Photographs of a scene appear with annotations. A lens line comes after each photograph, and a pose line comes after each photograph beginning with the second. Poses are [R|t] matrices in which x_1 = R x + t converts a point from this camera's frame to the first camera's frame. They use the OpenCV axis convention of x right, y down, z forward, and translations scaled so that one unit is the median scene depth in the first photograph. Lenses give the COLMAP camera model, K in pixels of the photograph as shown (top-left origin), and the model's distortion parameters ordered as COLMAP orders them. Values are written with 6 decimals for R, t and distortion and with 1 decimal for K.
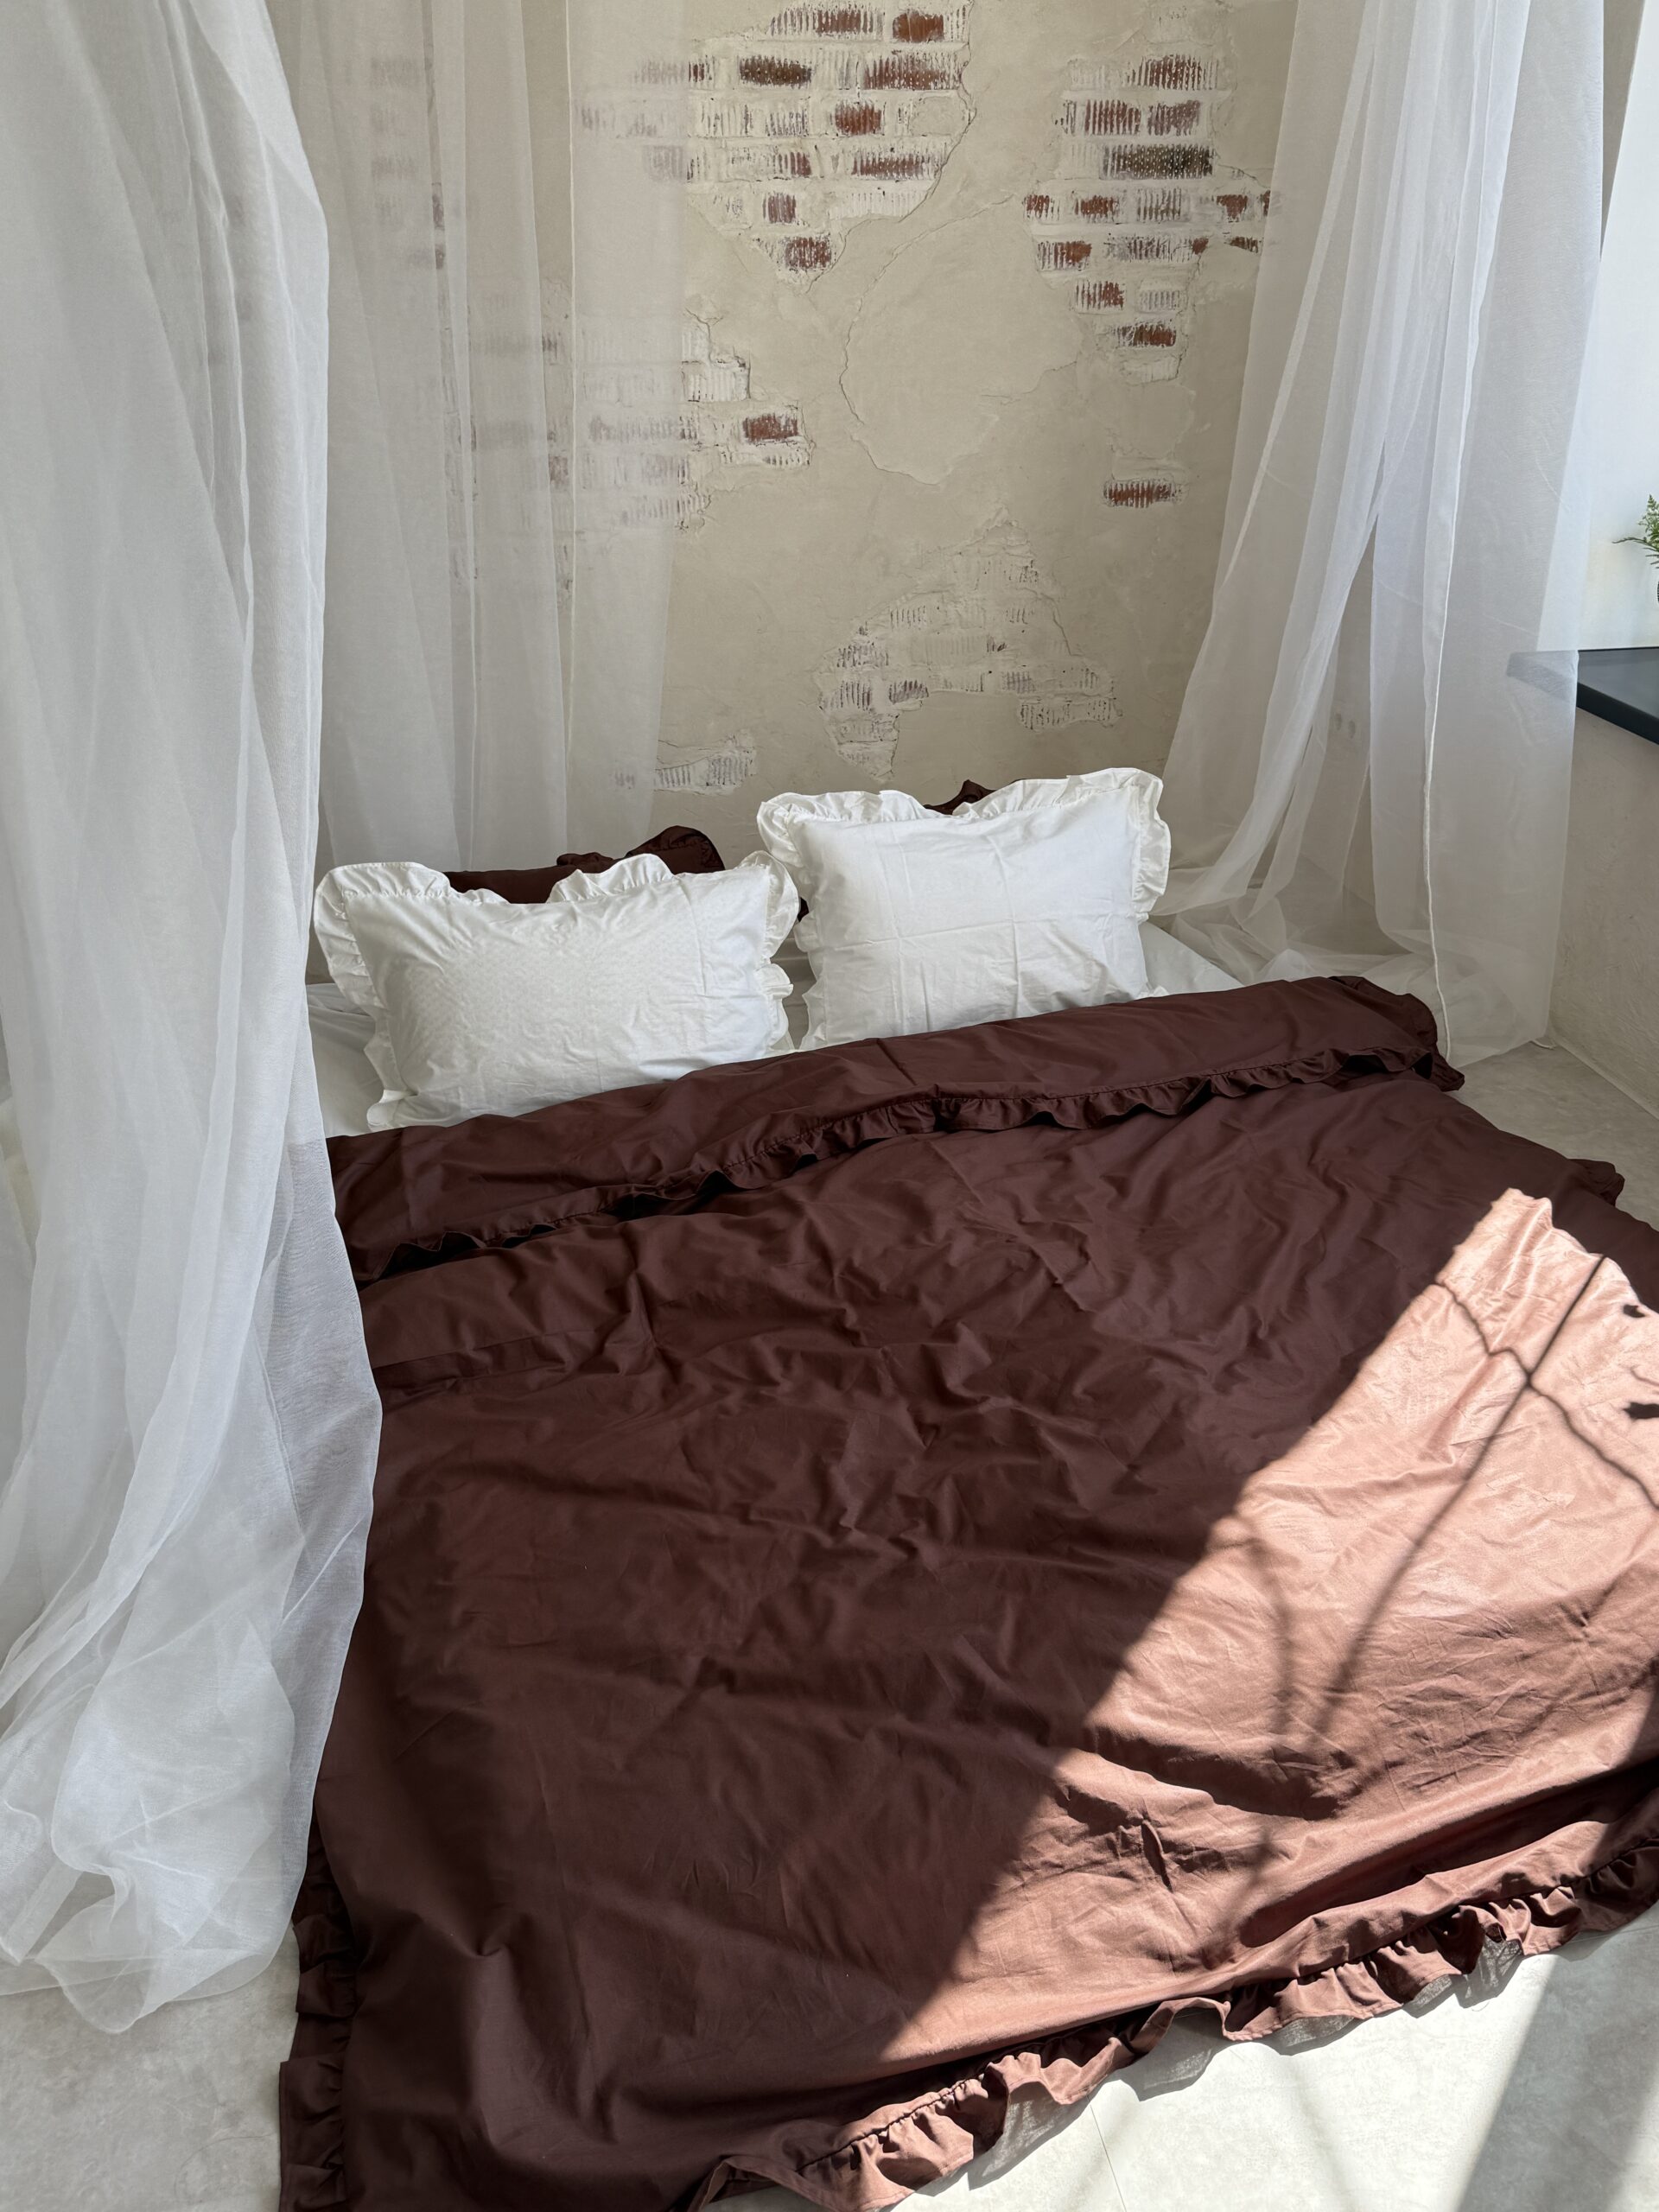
lens RADIAL K [[1761.7, 0, 829.5], [0, 1761.7, 1106.0], [0, 0, 1]] dist [0.152708, -0.300661]
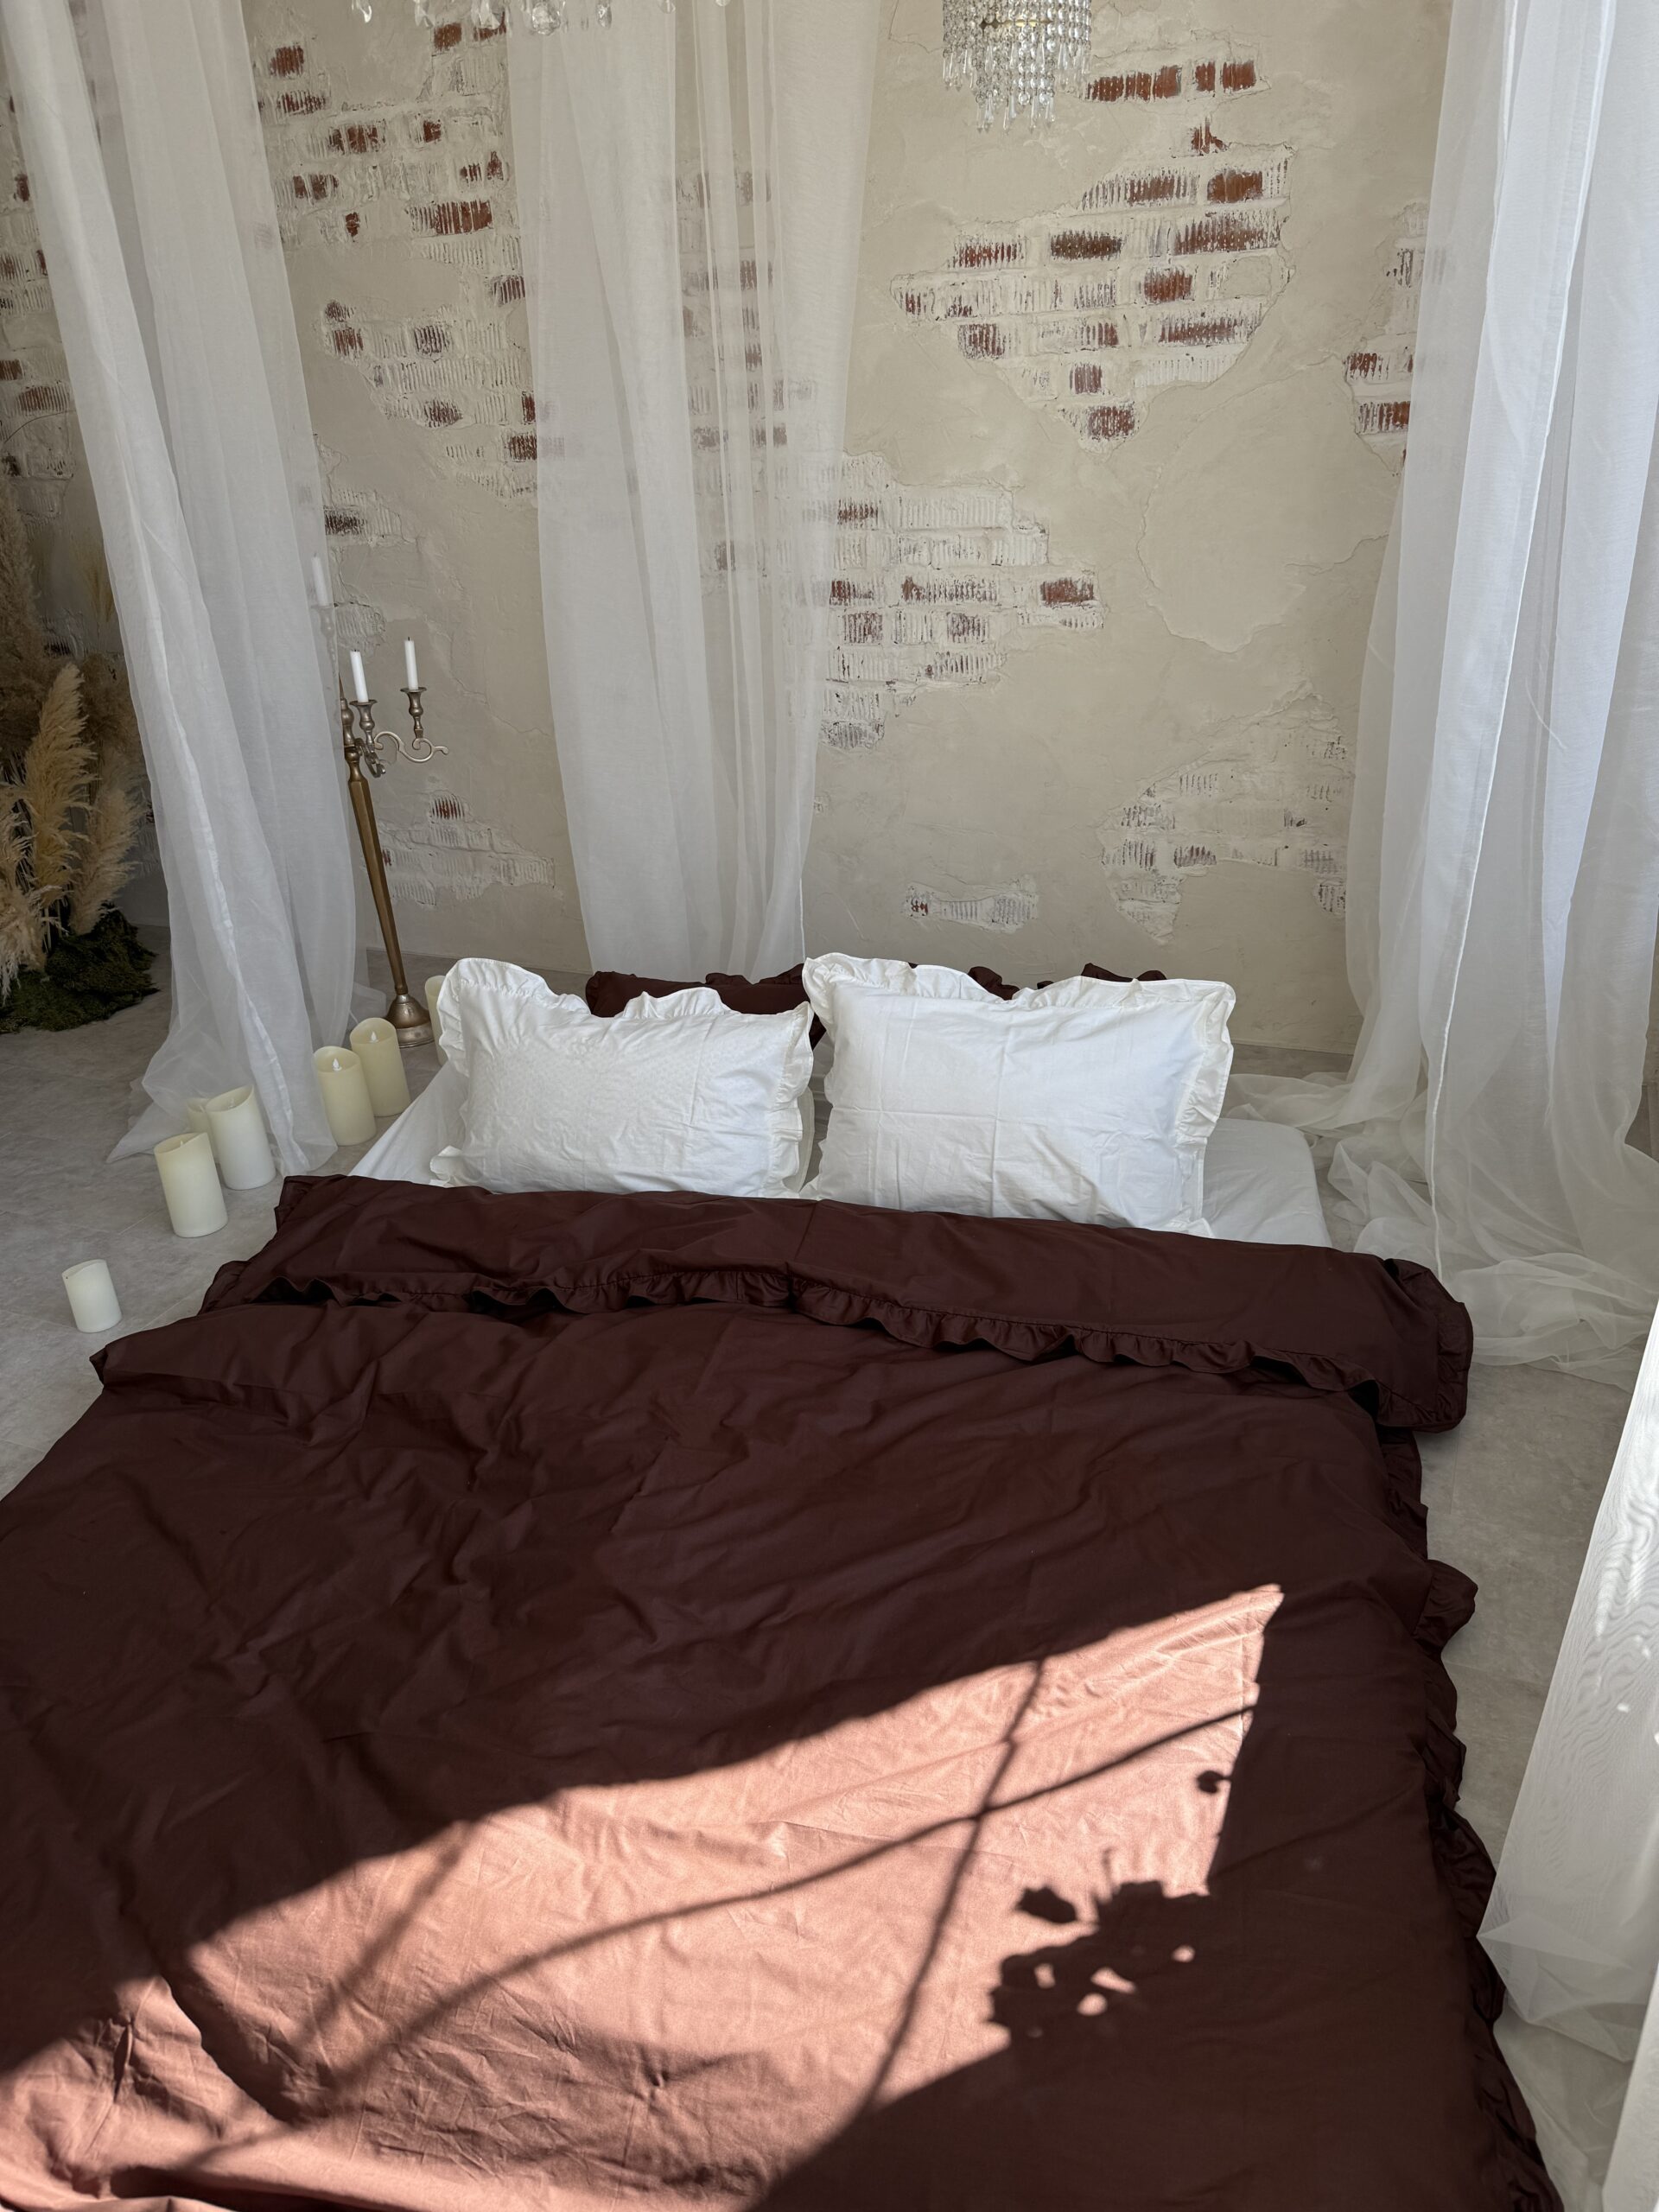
lens RADIAL K [[1545.4, 0, 811.7], [0, 1545.4, 1117.9], [0, 0, 1]] dist [0.154042, -0.289462]
pose [[0.821877, 0.213709, -0.528060, 0.473001], [-0.211373, 0.975196, 0.065685, -0.139604], [0.528999, 0.057633, 0.846663, 0.221884]]
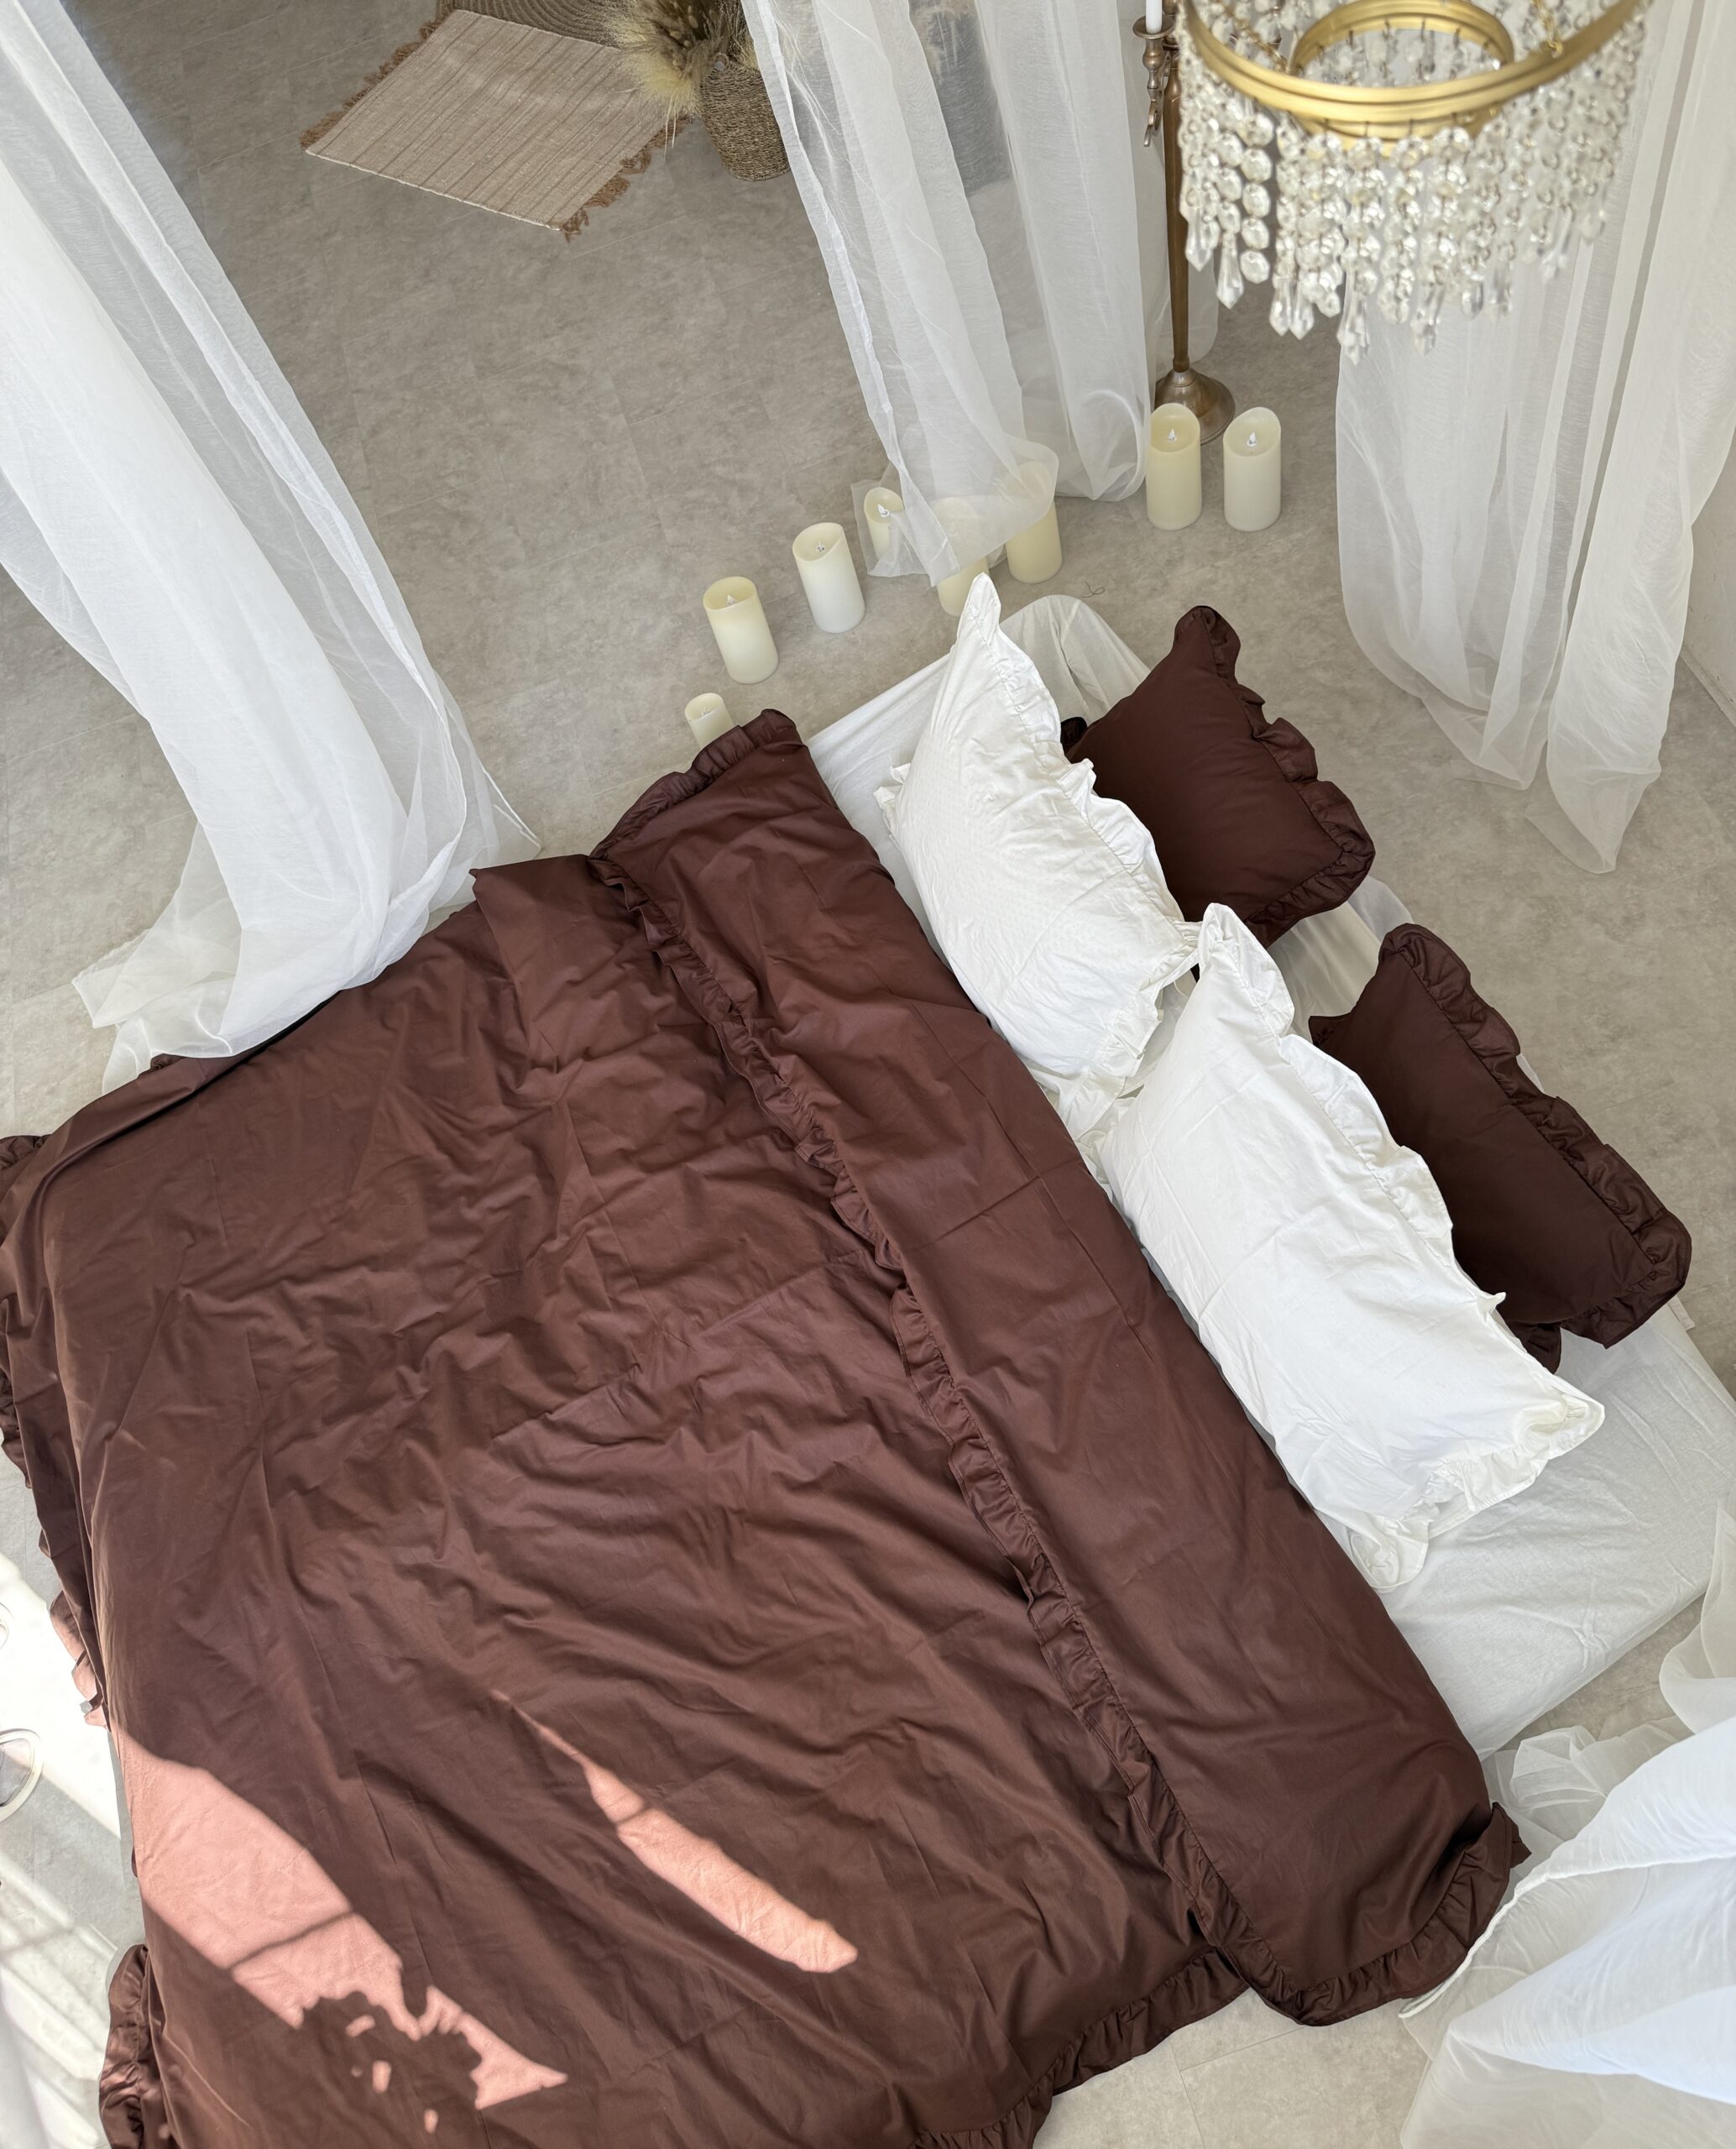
lens RADIAL K [[1625.7, 0, 869.1], [0, 1625.7, 1028.0], [0, 0, 1]] dist [0.139127, -0.000228]
pose [[0.101711, 0.867015, -0.487791, 0.324463], [-0.273955, 0.495786, 0.824102, -0.667865], [0.956349, 0.049812, 0.287950, 0.667384]]
